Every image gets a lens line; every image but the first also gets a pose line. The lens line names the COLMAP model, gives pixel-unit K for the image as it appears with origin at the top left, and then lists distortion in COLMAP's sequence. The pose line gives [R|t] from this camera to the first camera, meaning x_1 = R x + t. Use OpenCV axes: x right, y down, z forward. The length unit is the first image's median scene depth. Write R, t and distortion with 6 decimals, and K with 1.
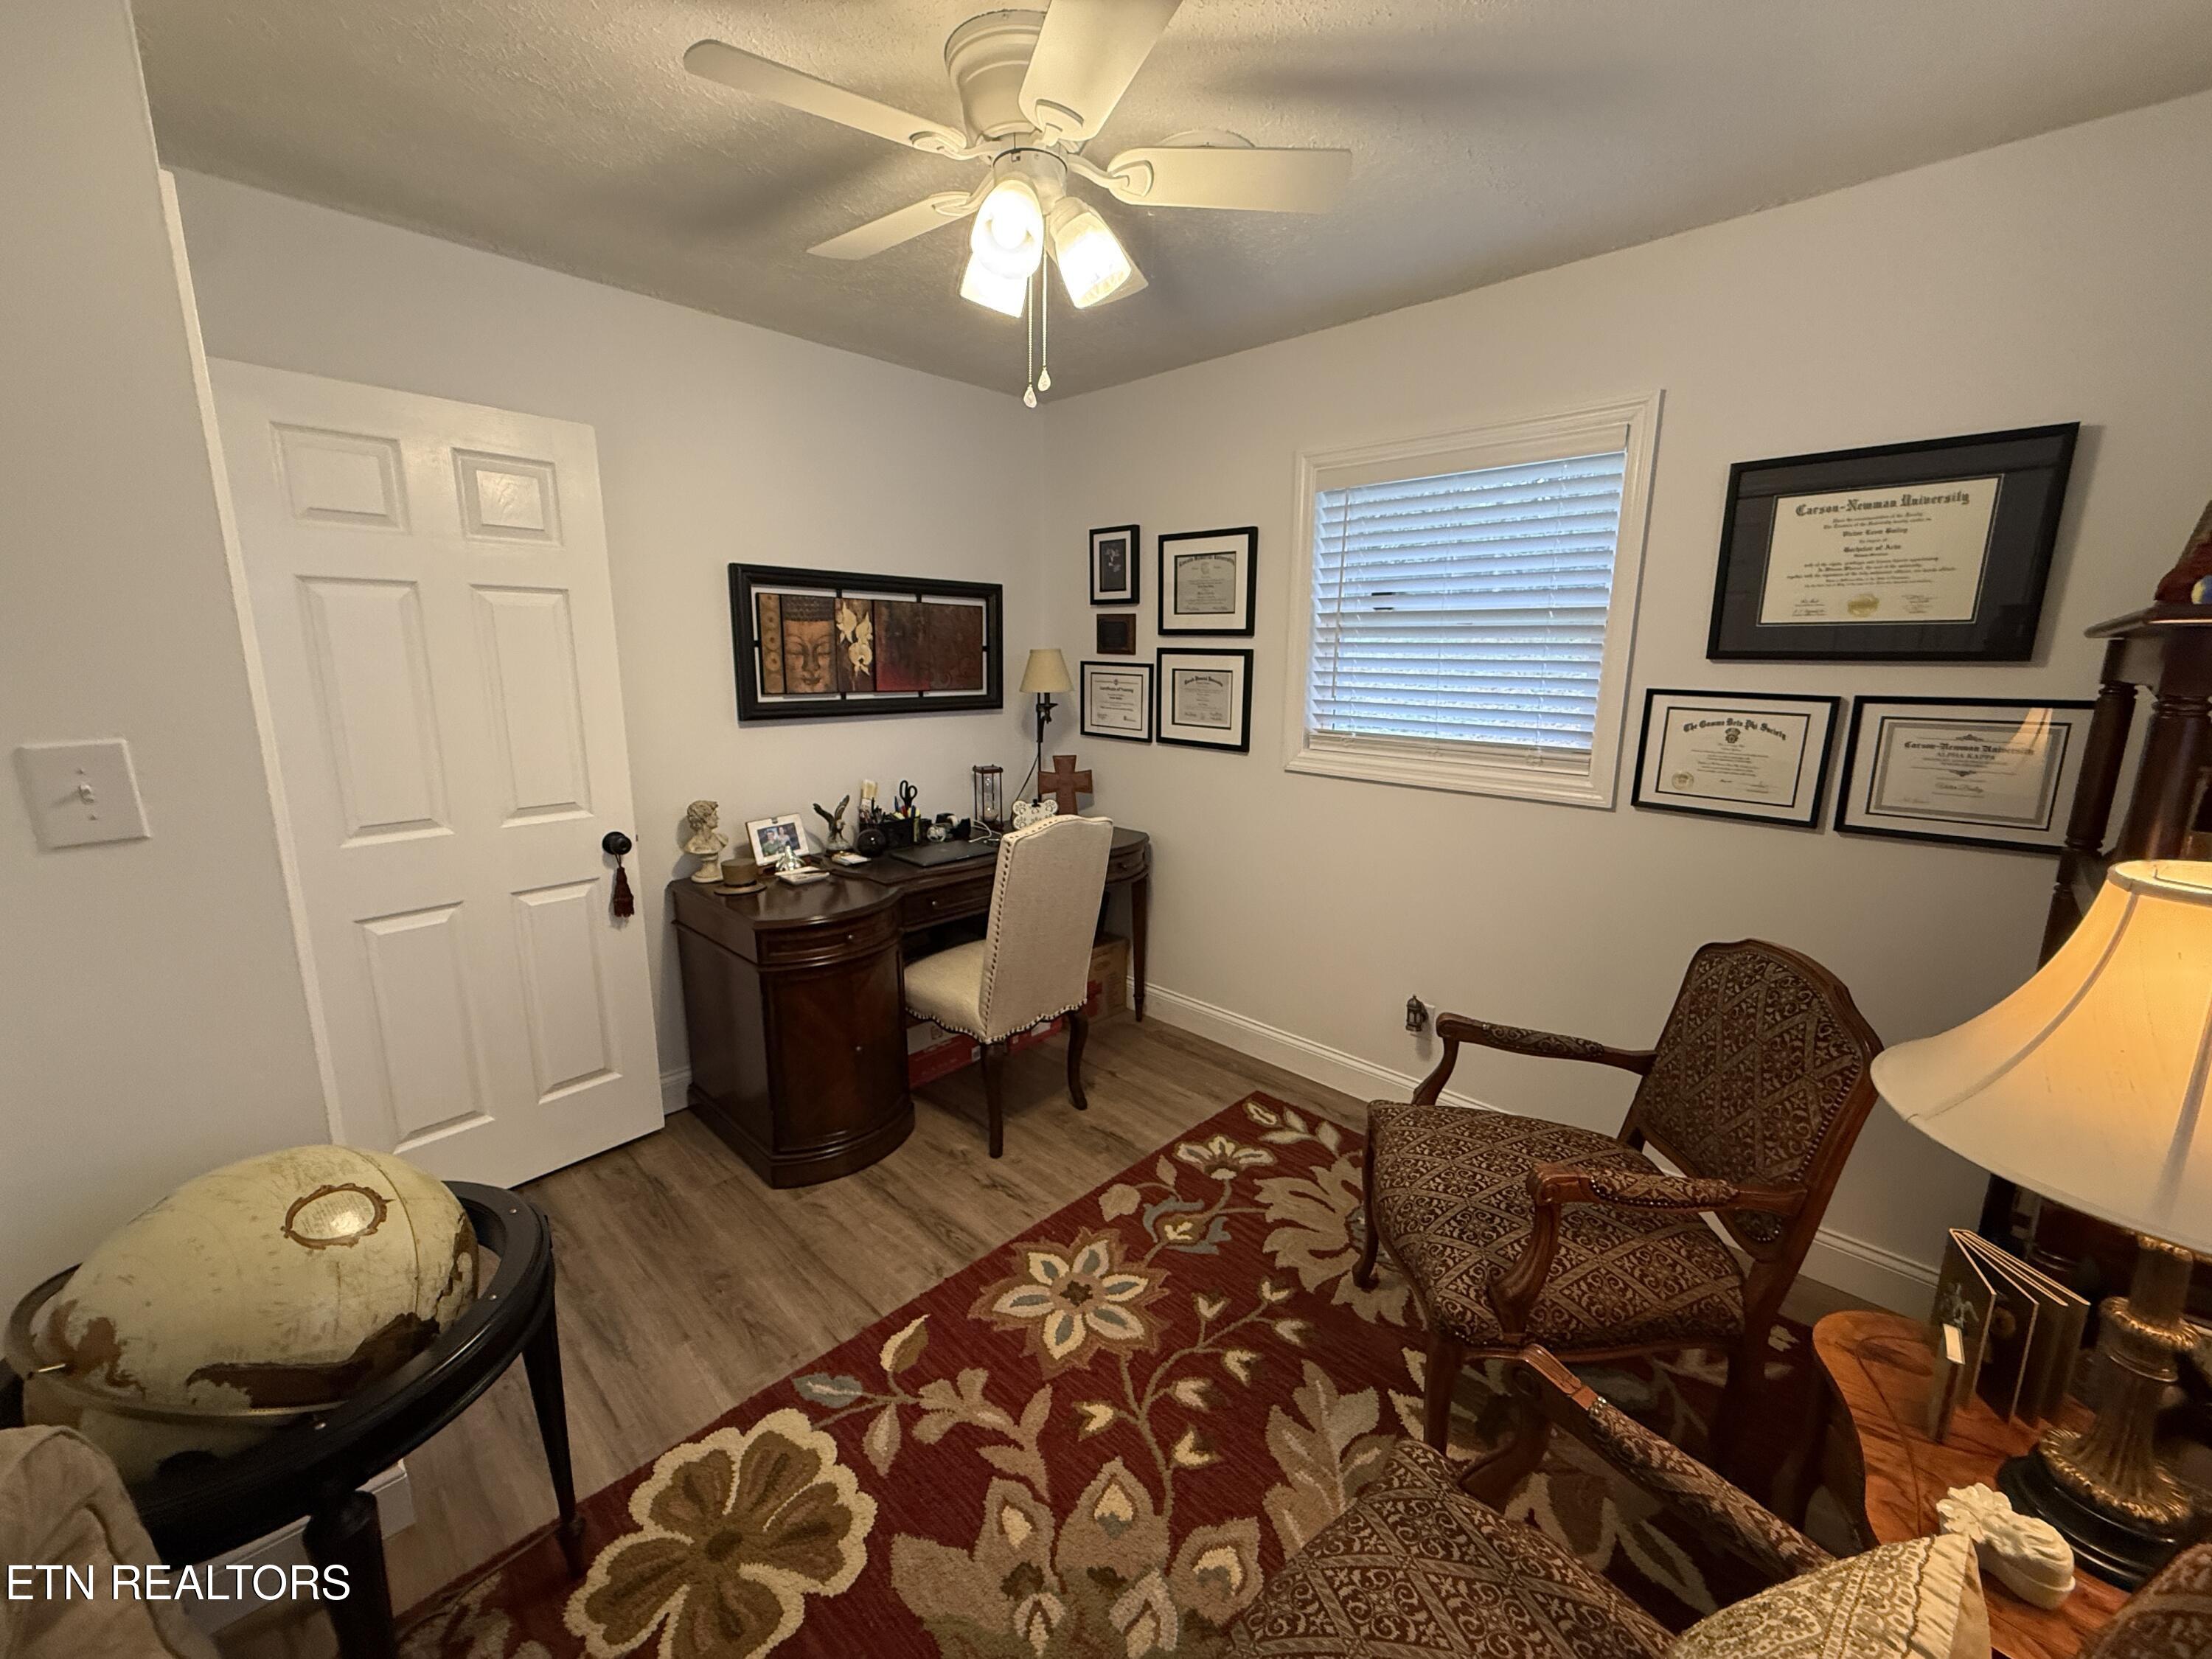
lens RADIAL K [[879.5, 0, 1123.1], [0, 879.5, 819.3], [0, 0, 1]] dist [0.000874, -0.000197]
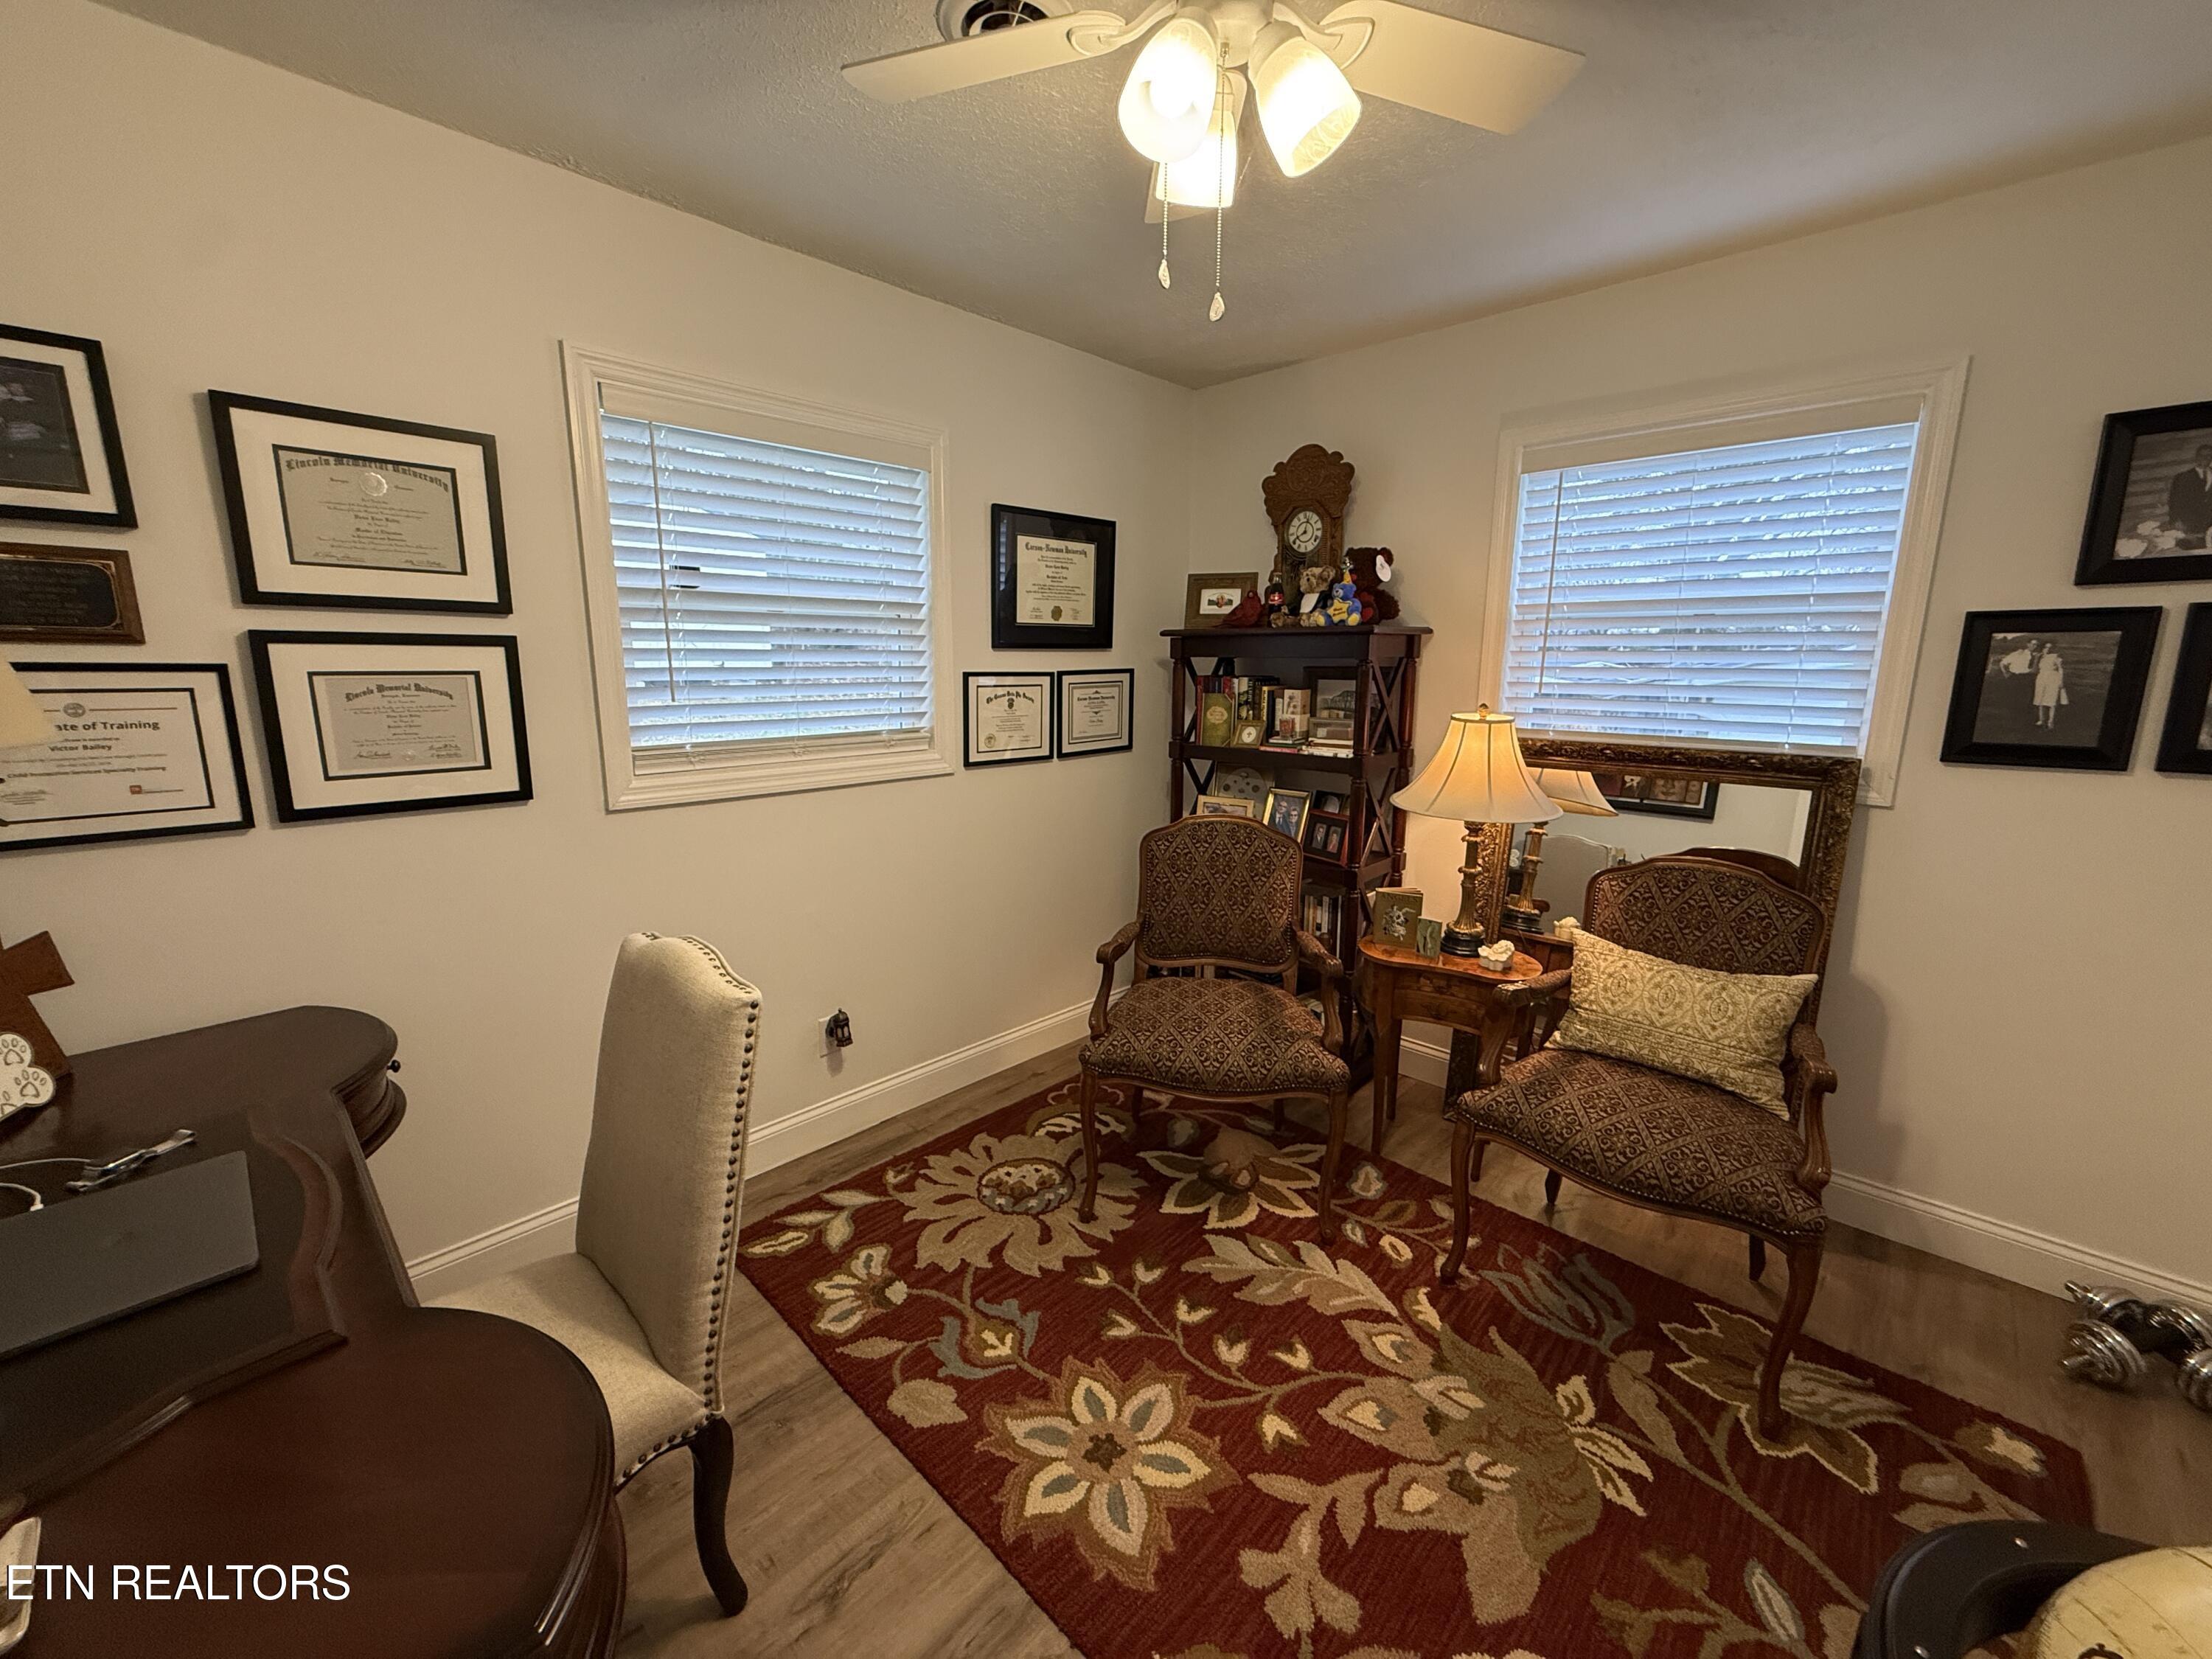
lens RADIAL K [[879.5, 0, 1074.1], [0, 879.5, 823.6], [0, 0, 1]] dist [0.000874, -0.000197]
pose [[0.014594, -0.199541, 0.979781, -0.734131], [0.183246, 0.963823, 0.193561, -0.170213], [-0.982959, 0.176717, 0.050631, 0.906277]]
